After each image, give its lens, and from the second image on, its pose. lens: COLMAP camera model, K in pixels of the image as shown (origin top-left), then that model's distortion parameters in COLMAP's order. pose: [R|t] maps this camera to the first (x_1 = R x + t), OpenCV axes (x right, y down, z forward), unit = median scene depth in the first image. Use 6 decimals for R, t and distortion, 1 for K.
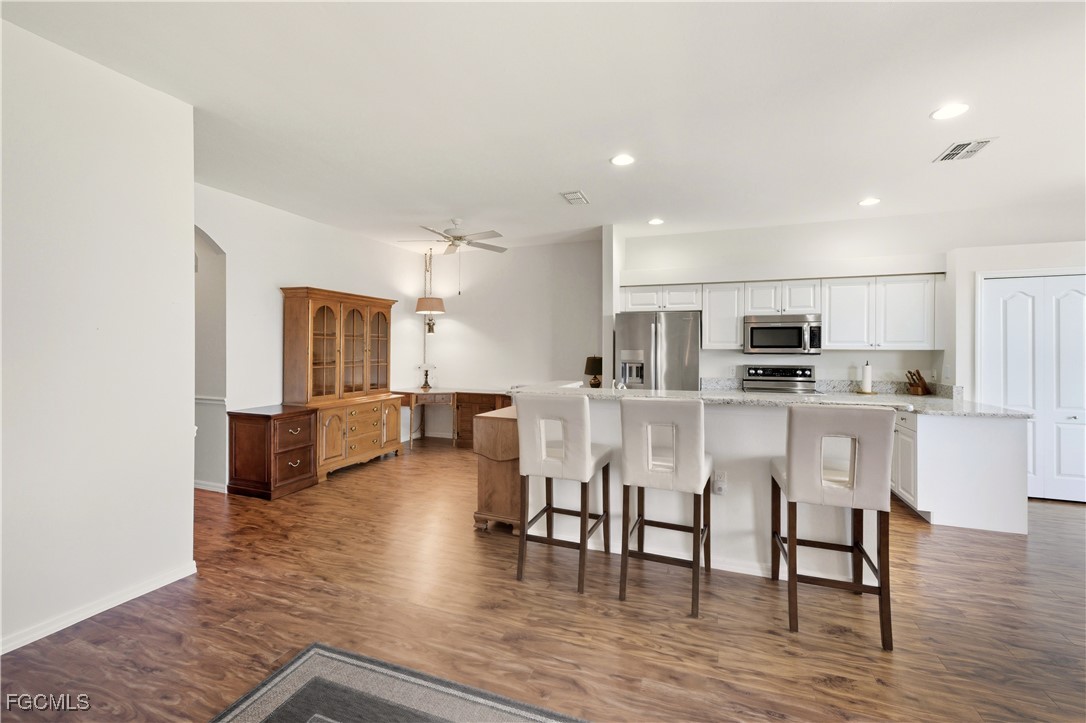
lens RADIAL K [[449.3, 0, 545.3], [0, 449.3, 352.6], [0, 0, 1]] dist [-0.003388, -0.000036]
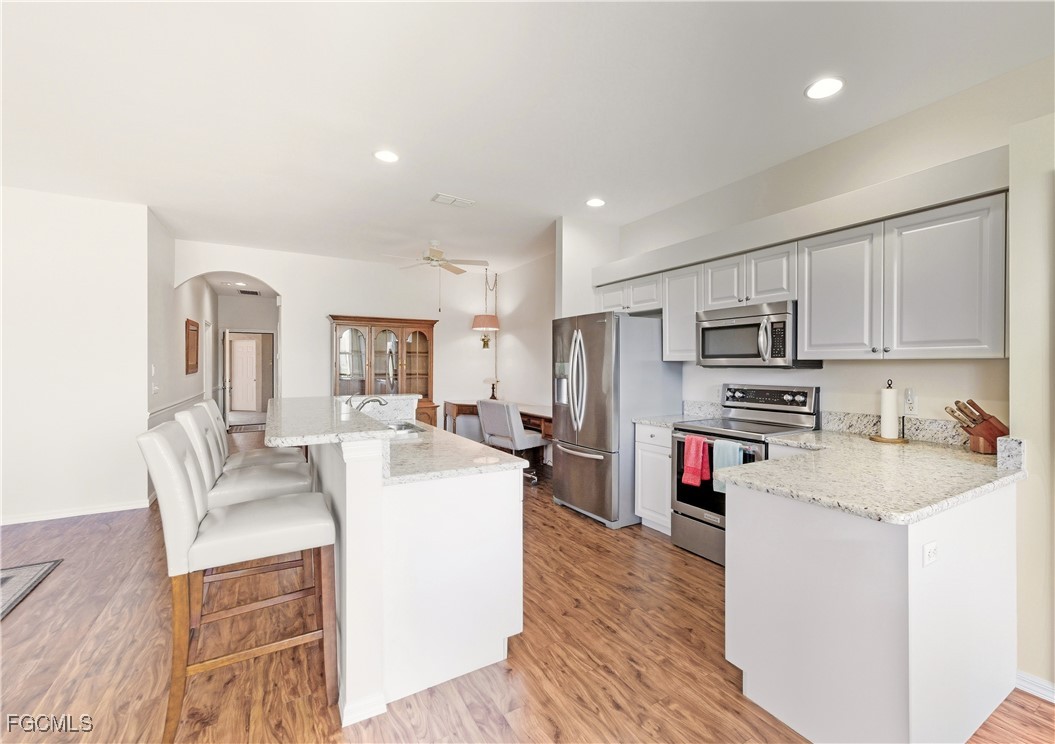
lens RADIAL K [[460.2, 0, 558.0], [0, 460.2, 366.6], [0, 0, 1]] dist [0.000140, 0.000465]
pose [[0.800427, -0.001279, -0.599428, 0.709832], [-0.002812, 0.999979, -0.005888, 0.006678], [0.599423, 0.006398, 0.800407, 0.317687]]
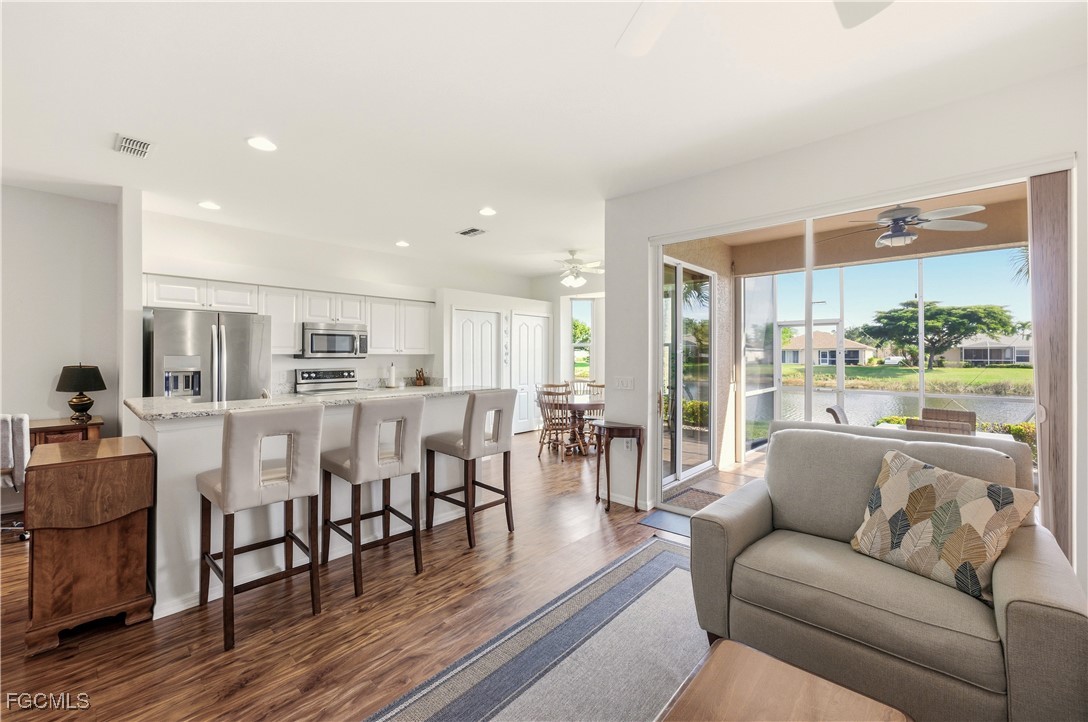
lens RADIAL K [[436.1, 0, 540.9], [0, 436.1, 350.4], [0, 0, 1]] dist [-0.008718, -0.000113]
pose [[0.376114, 0.006113, 0.926553, -0.296625], [0.008952, 0.999908, -0.010231, -0.001021], [-0.926530, 0.012143, 0.376024, 0.109890]]
